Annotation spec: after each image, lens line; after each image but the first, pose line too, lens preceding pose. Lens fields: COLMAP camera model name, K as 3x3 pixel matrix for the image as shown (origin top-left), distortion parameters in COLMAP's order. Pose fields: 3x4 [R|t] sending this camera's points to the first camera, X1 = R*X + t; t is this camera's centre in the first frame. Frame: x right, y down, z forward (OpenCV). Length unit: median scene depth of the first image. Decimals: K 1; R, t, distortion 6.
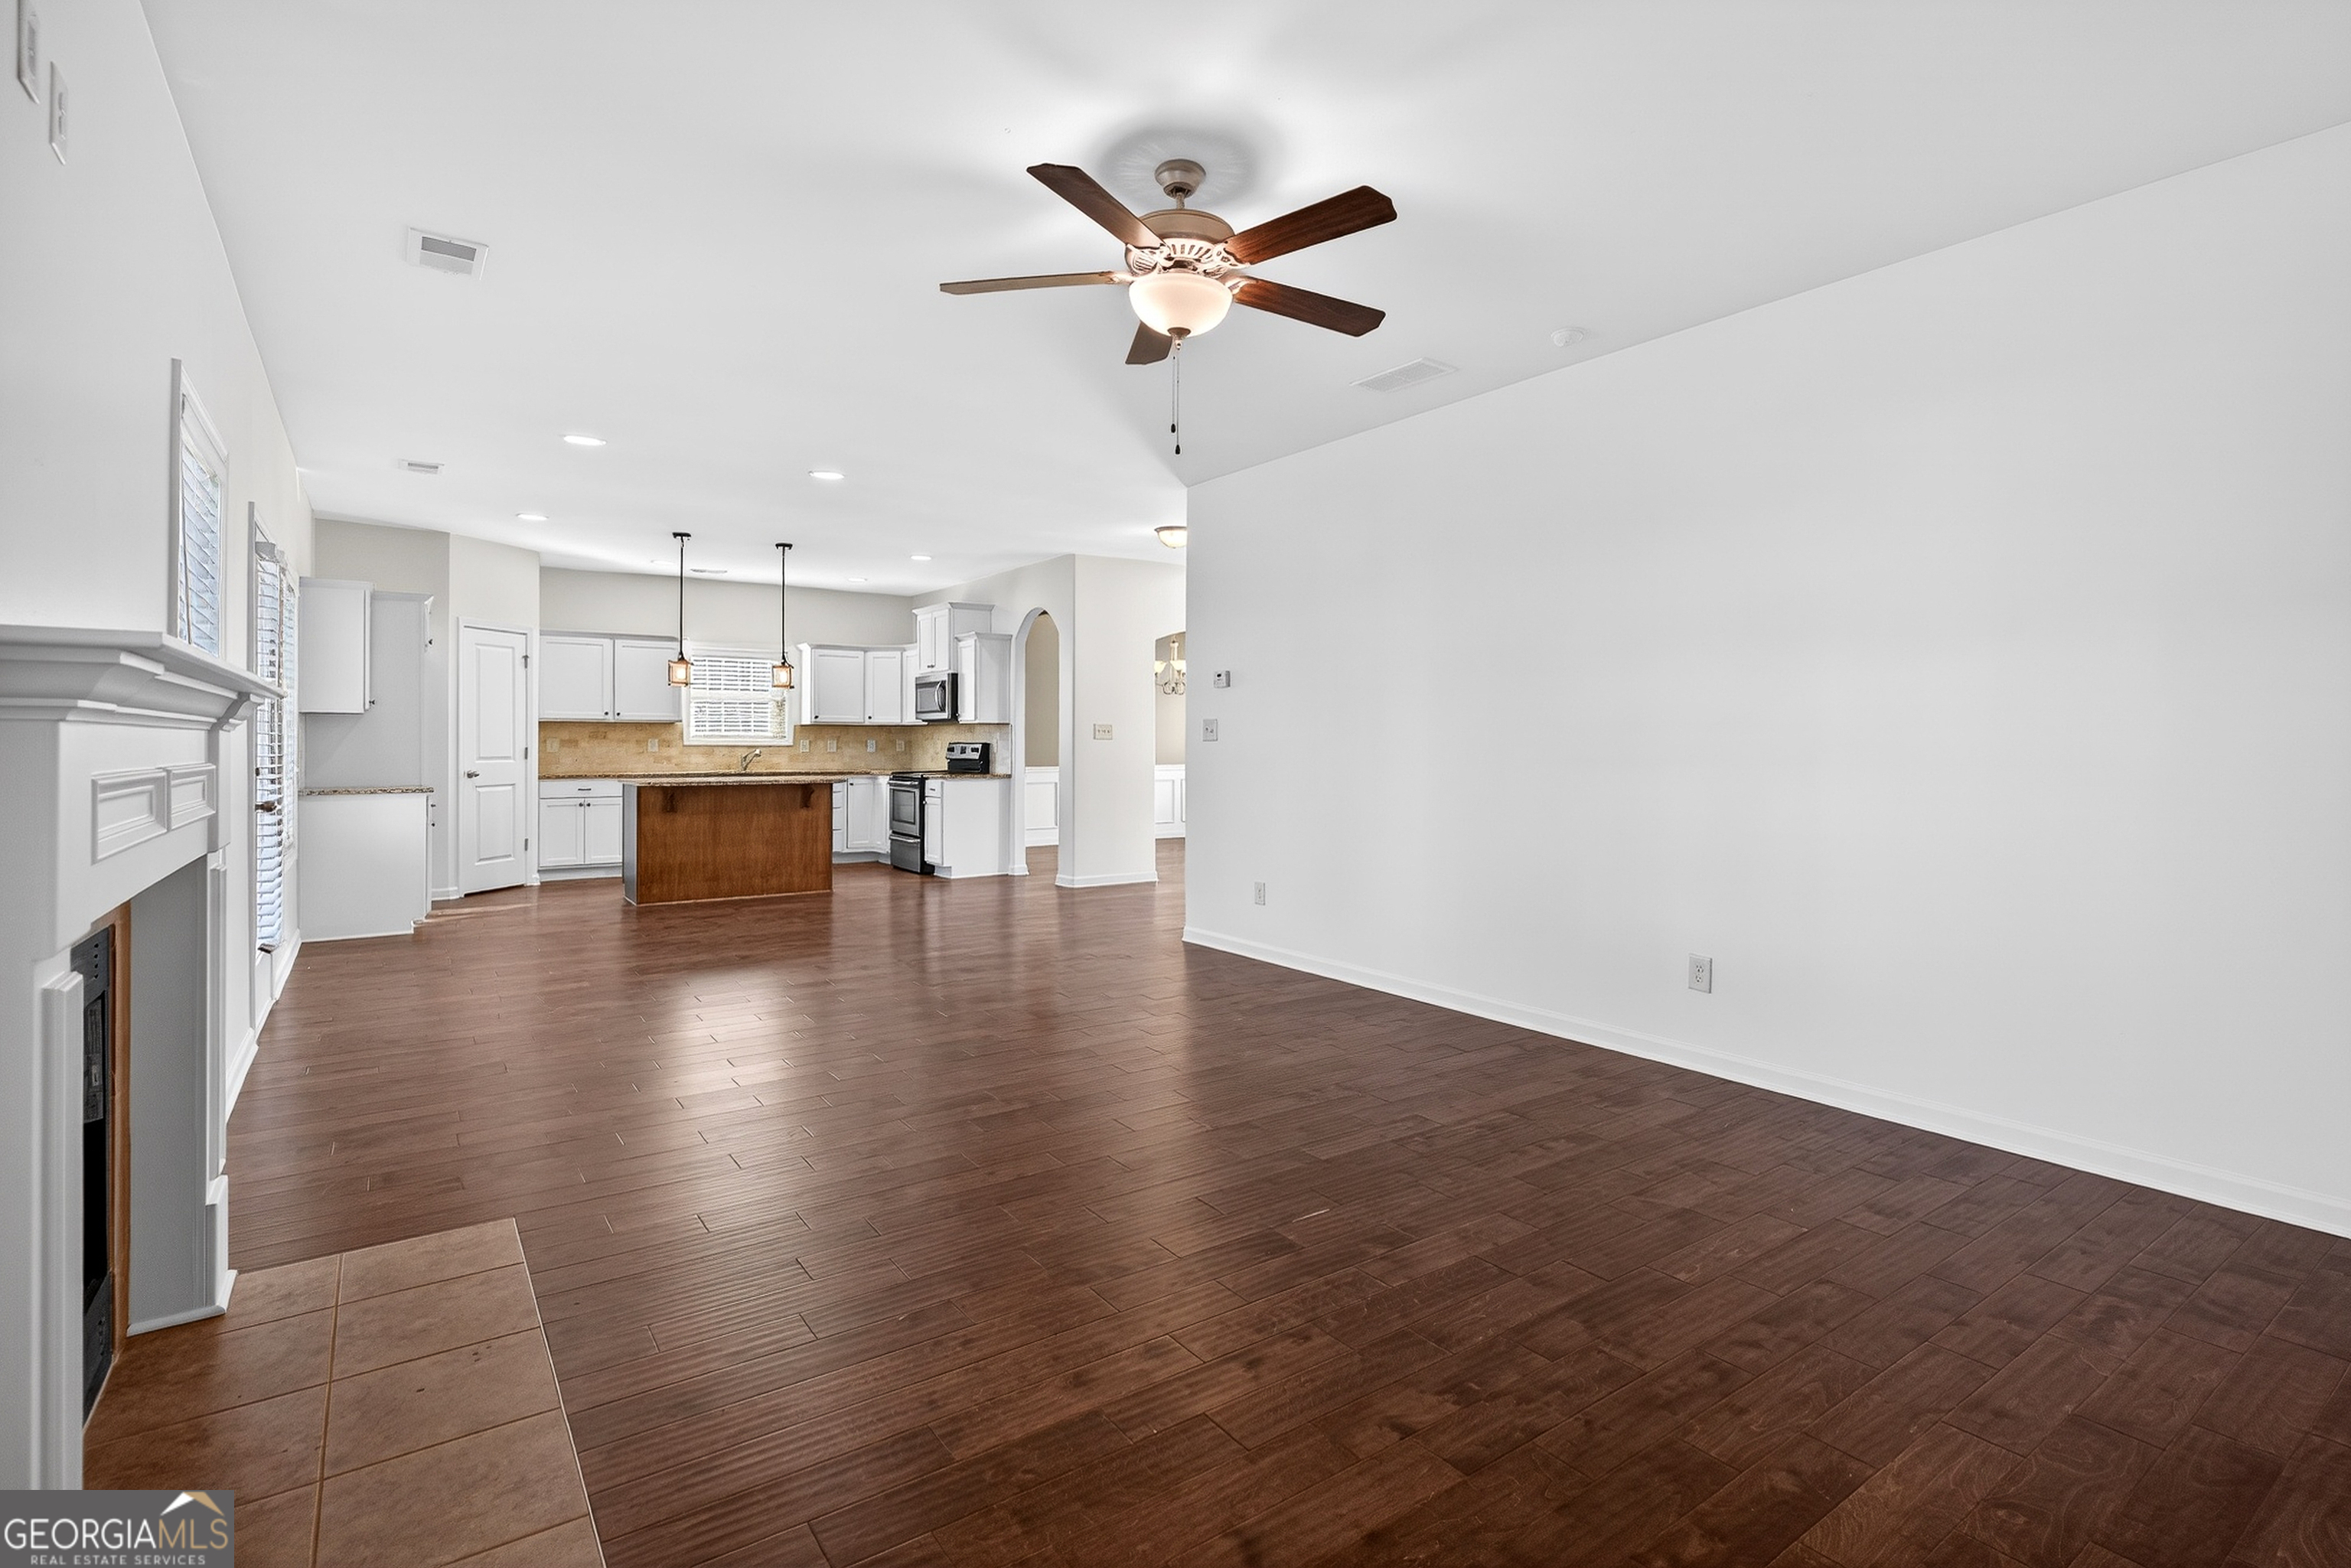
lens RADIAL K [[1149.6, 0, 1231.3], [0, 1149.6, 735.8], [0, 0, 1]] dist [-0.002371, -0.002572]
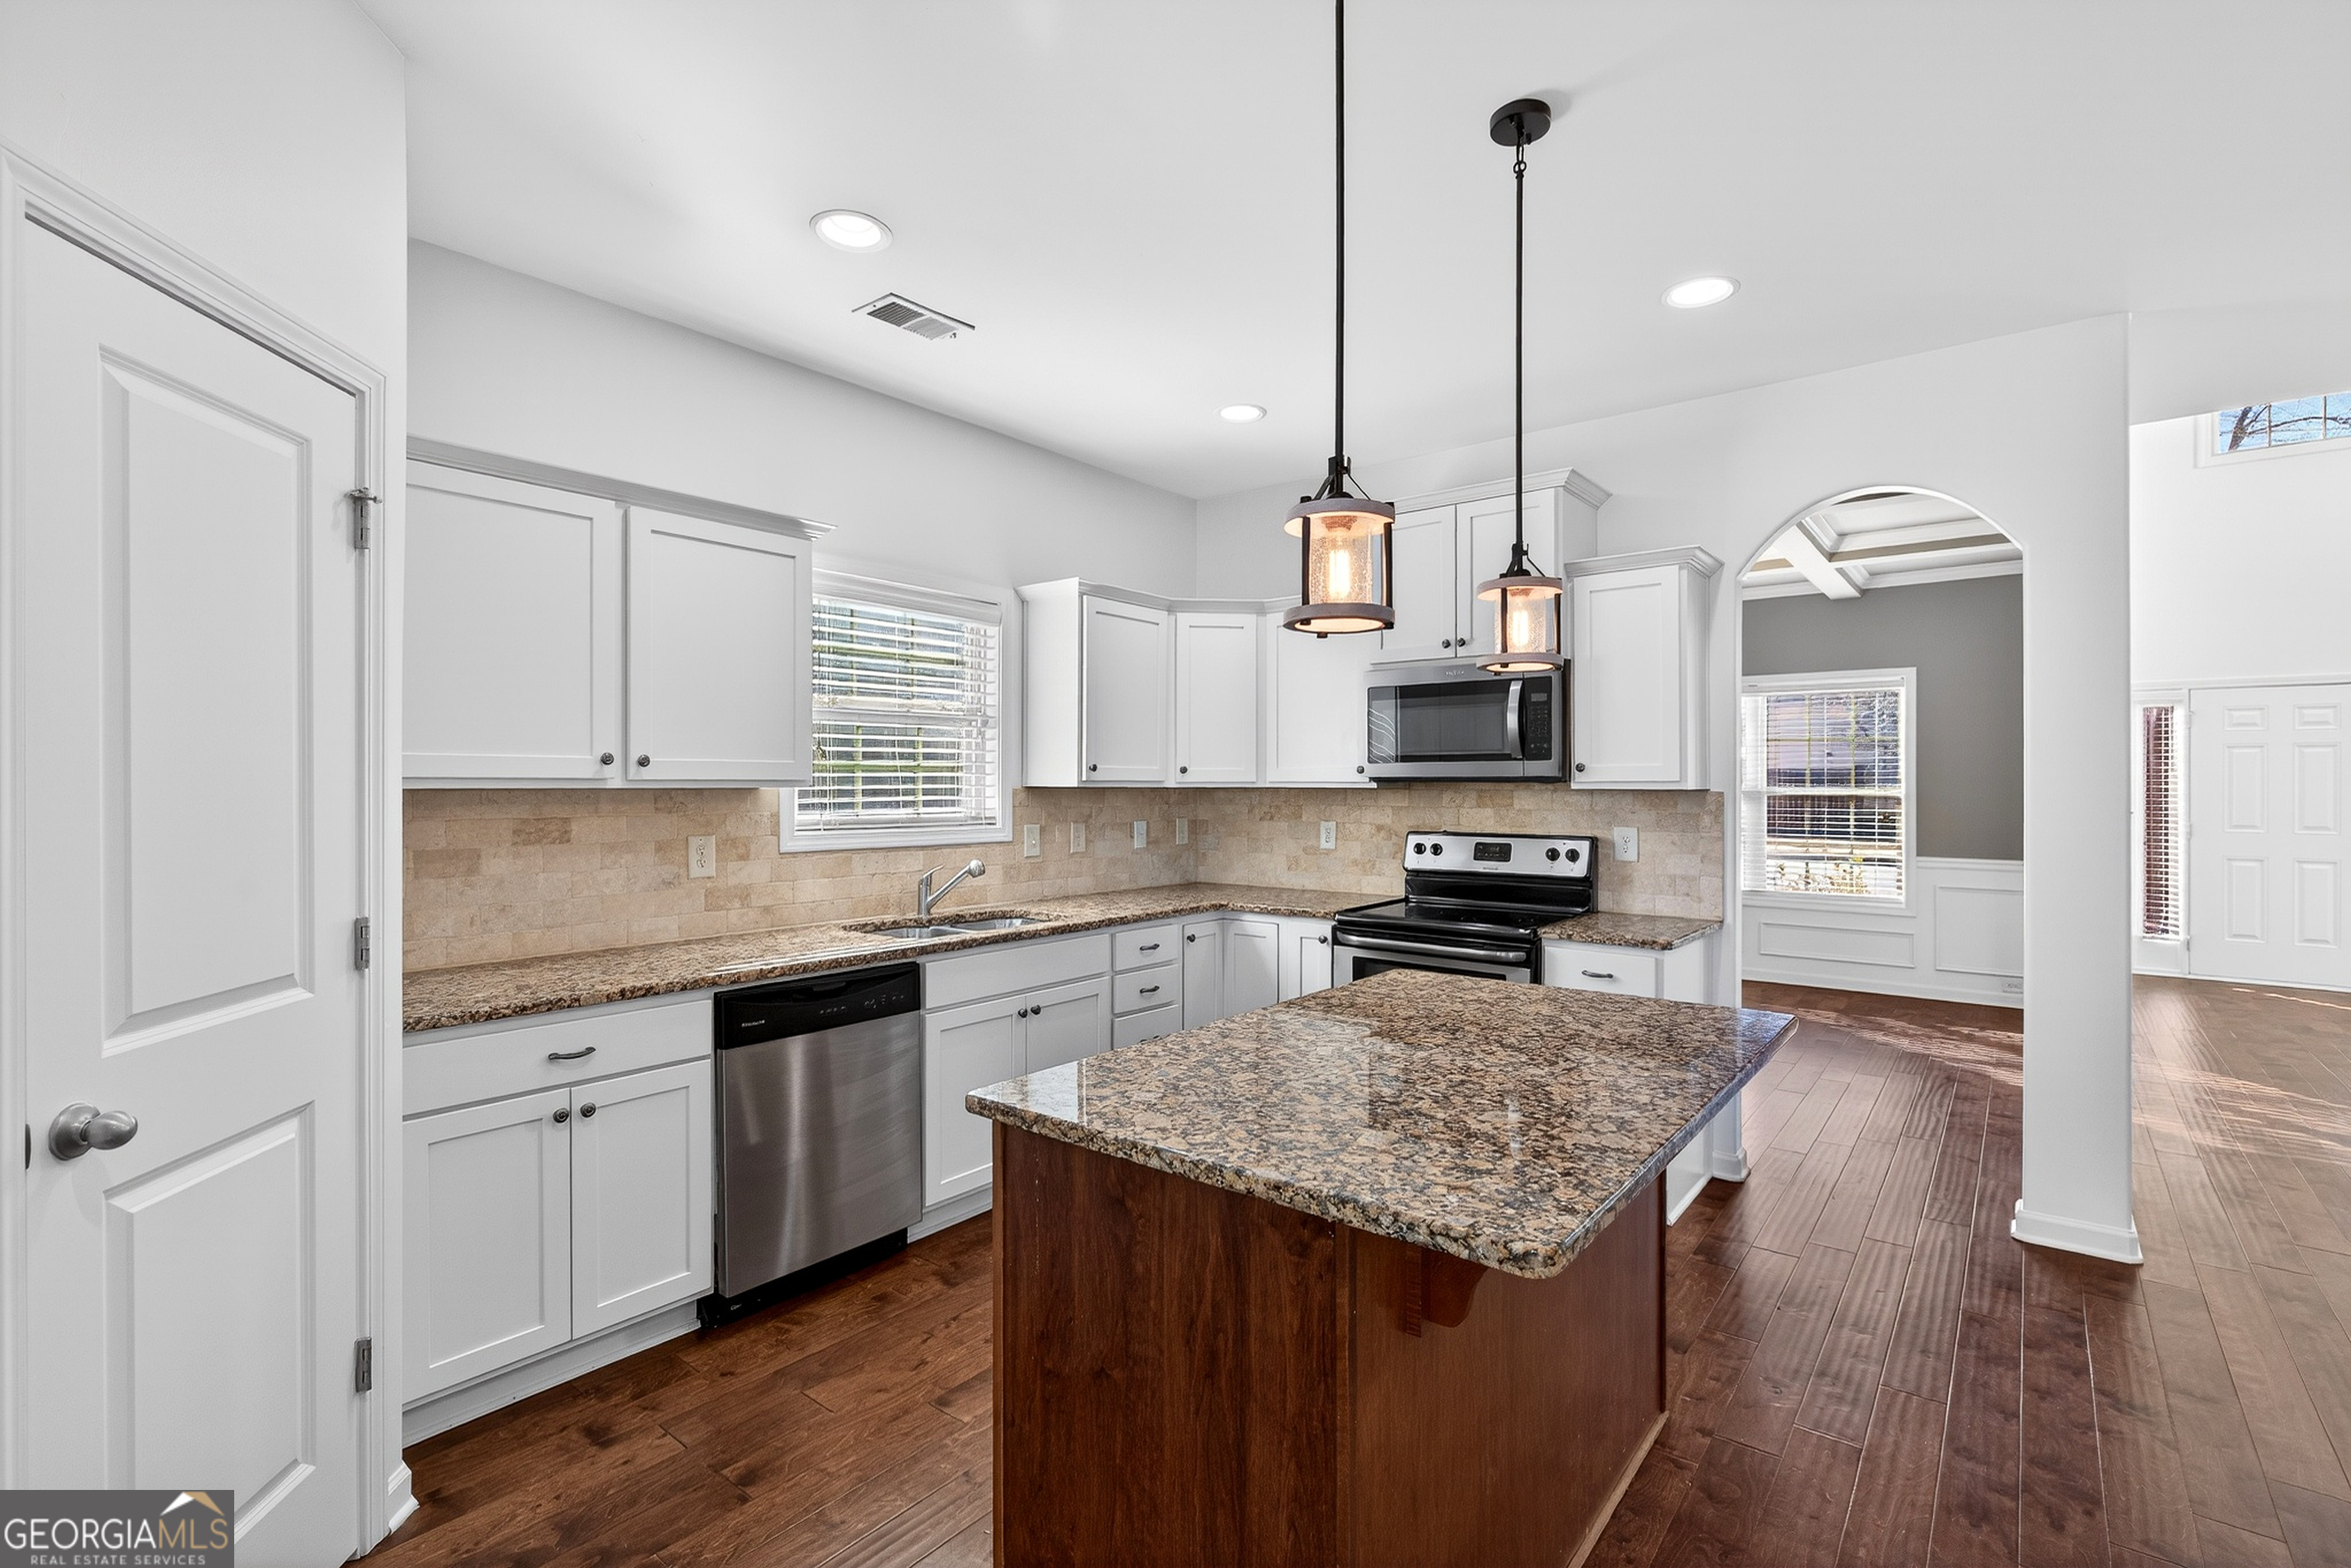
lens RADIAL K [[1073.9, 0, 1152.2], [0, 1073.9, 784.4], [0, 0, 1]] dist [-0.002243, 0.000435]
pose [[0.966907, -0.000118, 0.255128, -0.460286], [-0.002491, 0.999948, 0.009903, -0.015716], [-0.255116, -0.010211, 0.966857, 0.676768]]
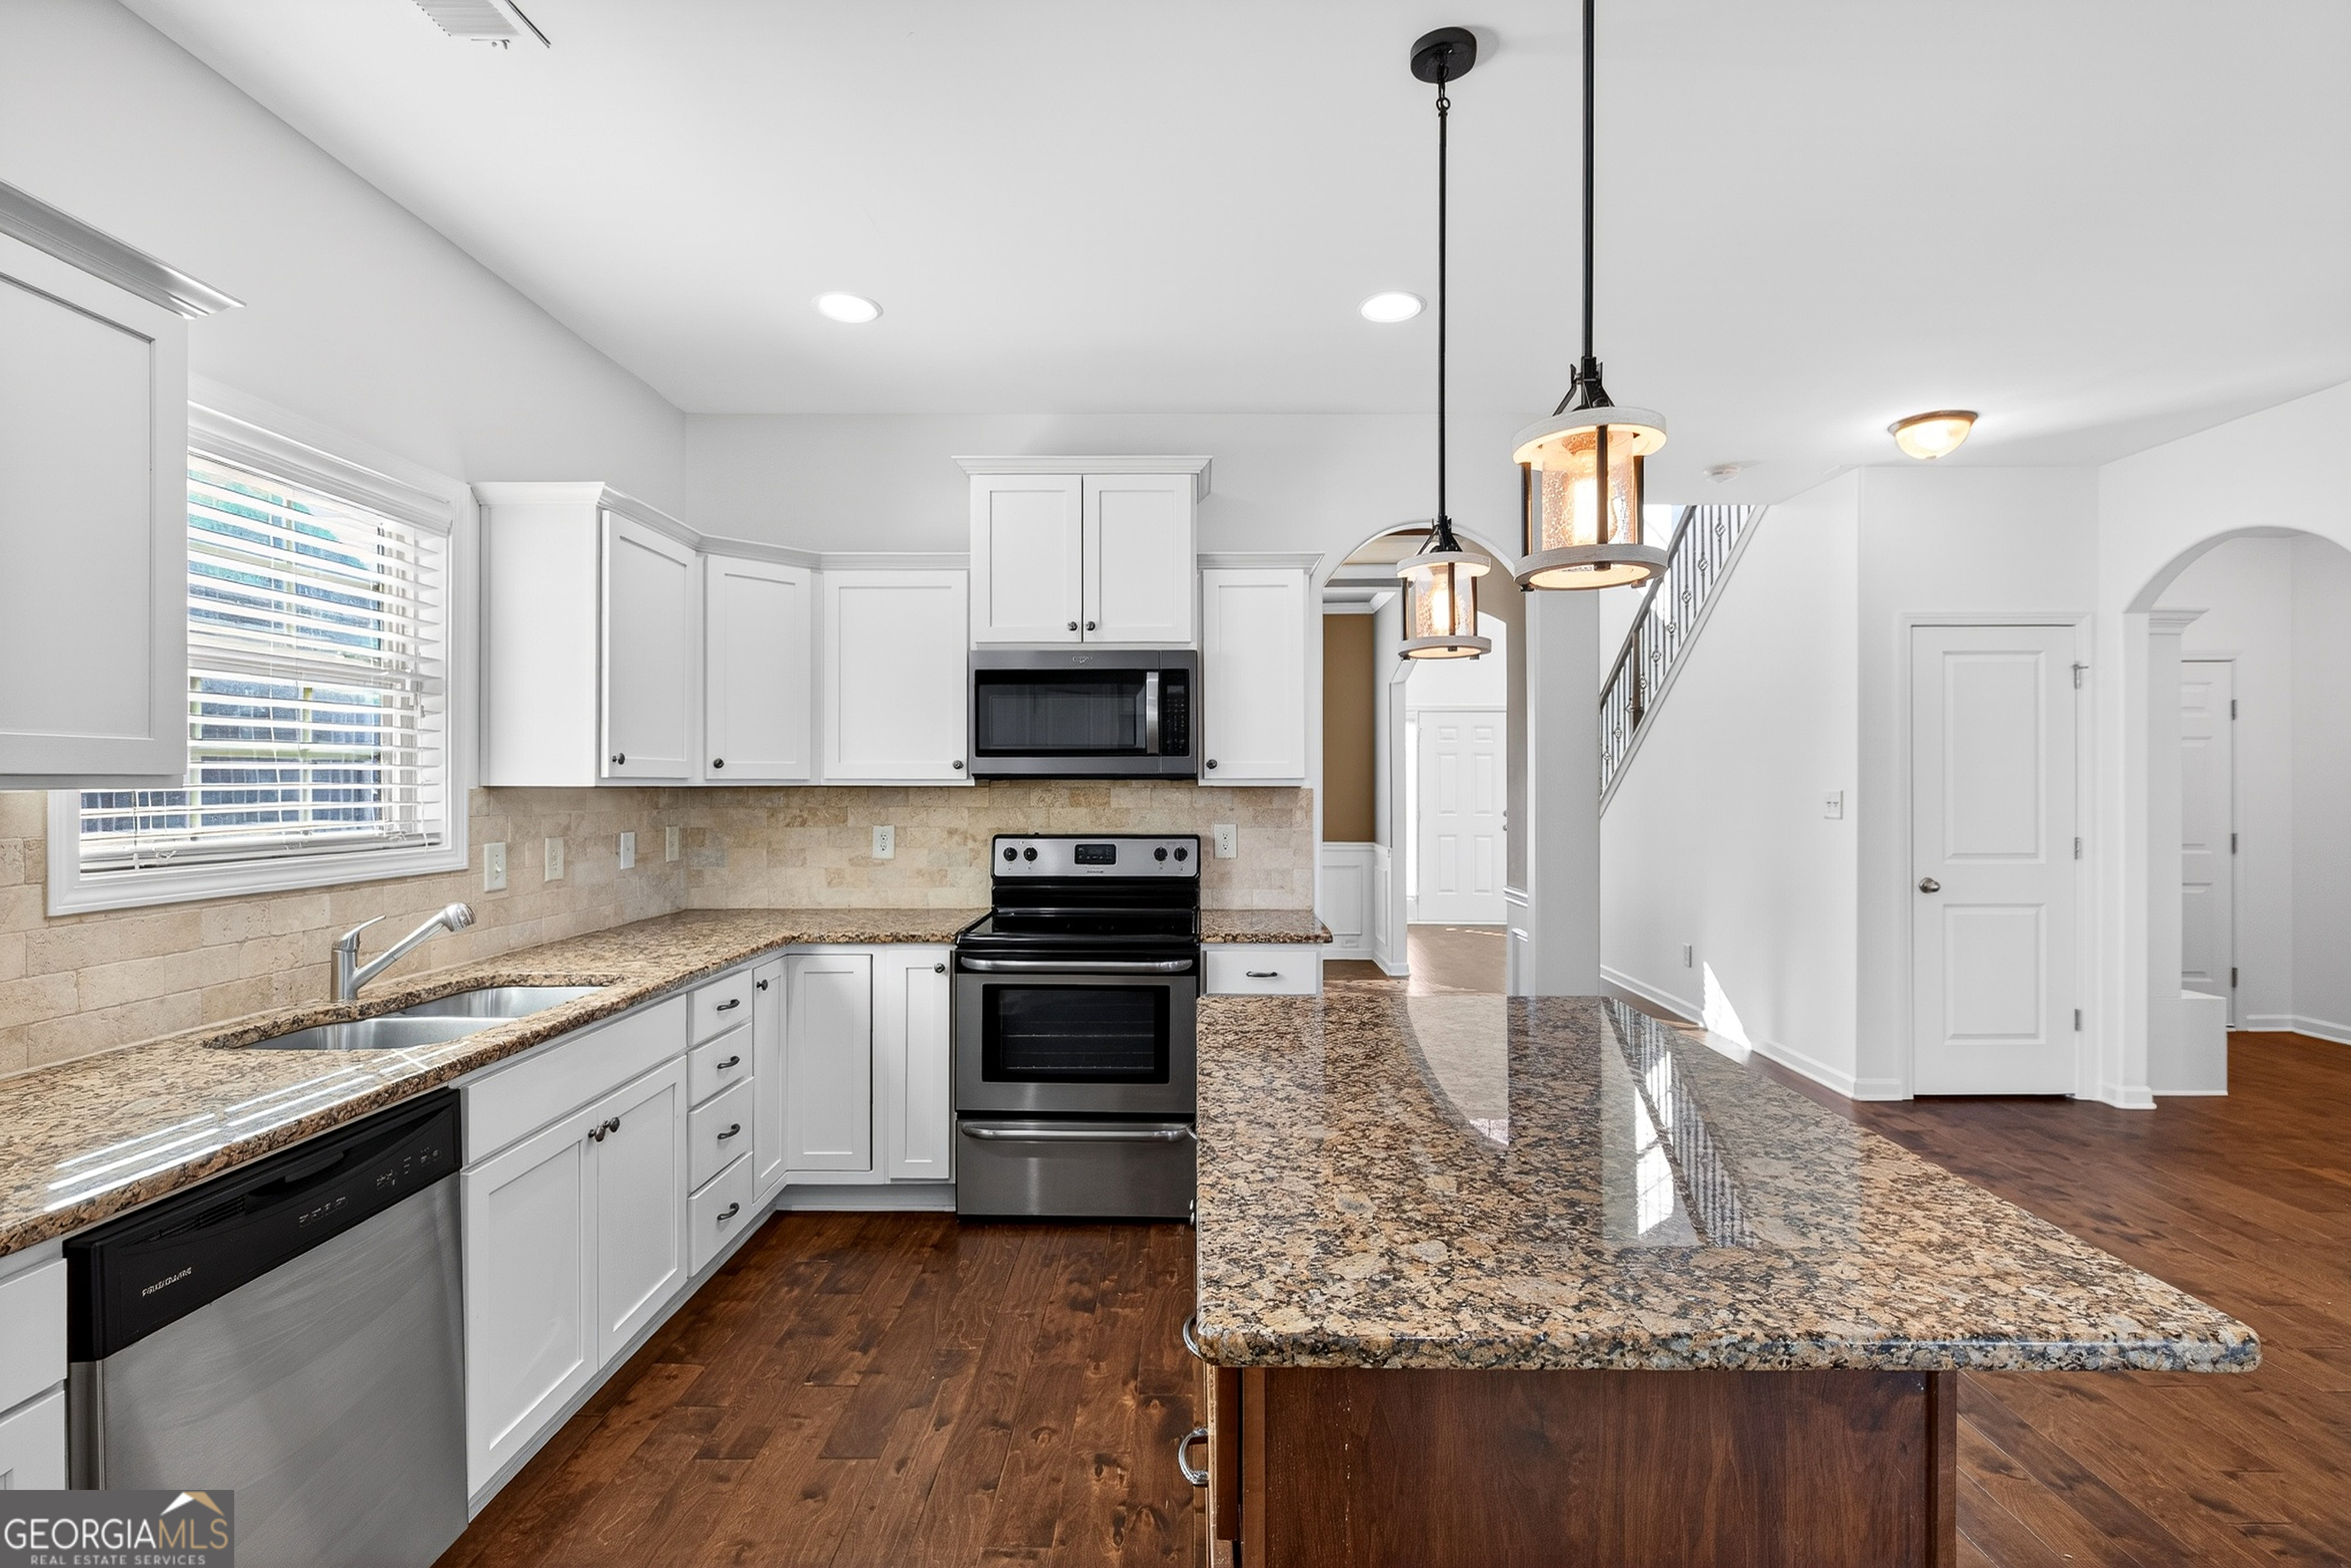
lens RADIAL K [[1073.9, 0, 1187.3], [0, 1073.9, 782.1], [0, 0, 1]] dist [-0.002243, 0.000435]
pose [[0.589955, -0.001051, 0.807435, -0.515793], [-0.006965, 0.999955, 0.006391, -0.014643], [-0.807406, -0.009394, 0.589921, 0.780166]]
